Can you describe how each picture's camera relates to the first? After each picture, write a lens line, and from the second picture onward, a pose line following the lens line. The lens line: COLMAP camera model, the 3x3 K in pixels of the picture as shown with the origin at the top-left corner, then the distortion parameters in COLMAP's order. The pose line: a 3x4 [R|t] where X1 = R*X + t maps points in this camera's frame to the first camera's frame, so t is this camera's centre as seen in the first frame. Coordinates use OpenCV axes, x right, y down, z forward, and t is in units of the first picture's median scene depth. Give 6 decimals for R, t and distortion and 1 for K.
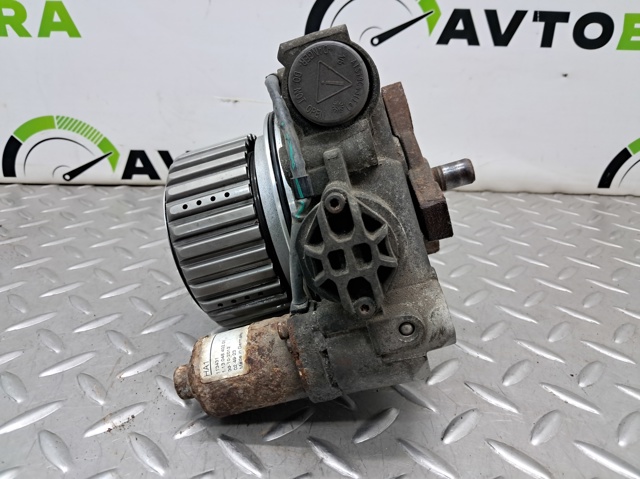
lens RADIAL K [[509.5, 0, 318.1], [0, 509.5, 235.8], [0, 0, 1]] dist [-0.028616, 0.003002]
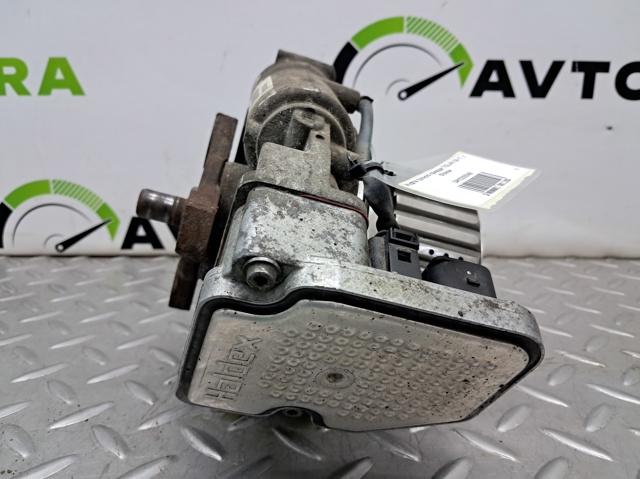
lens RADIAL K [[509.5, 0, 318.1], [0, 509.5, 235.8], [0, 0, 1]] dist [-0.028616, 0.003002]
pose [[0.999899, -0.013030, 0.005596, -0.051670], [0.013790, 0.985448, -0.169415, 0.025198], [-0.003307, 0.169475, 0.985529, 0.131749]]
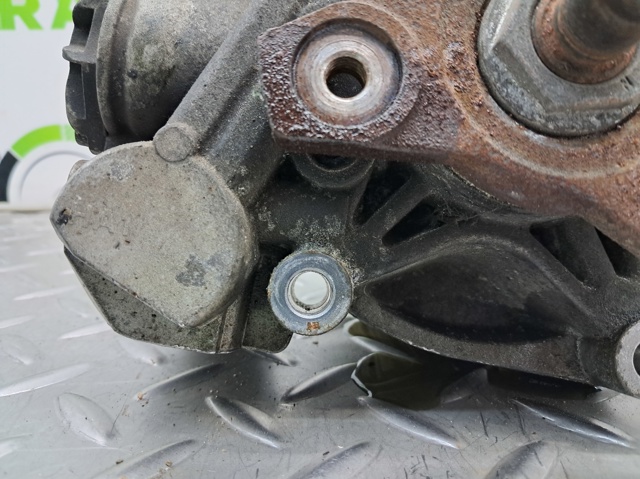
lens RADIAL K [[509.5, 0, 318.1], [0, 509.5, 235.8], [0, 0, 1]] dist [-0.028616, 0.003002]
pose [[0.999909, -0.012523, -0.005070, -0.111876], [0.011278, 0.980323, -0.197079, 0.121643], [0.007438, 0.197004, 0.980374, 0.252506]]
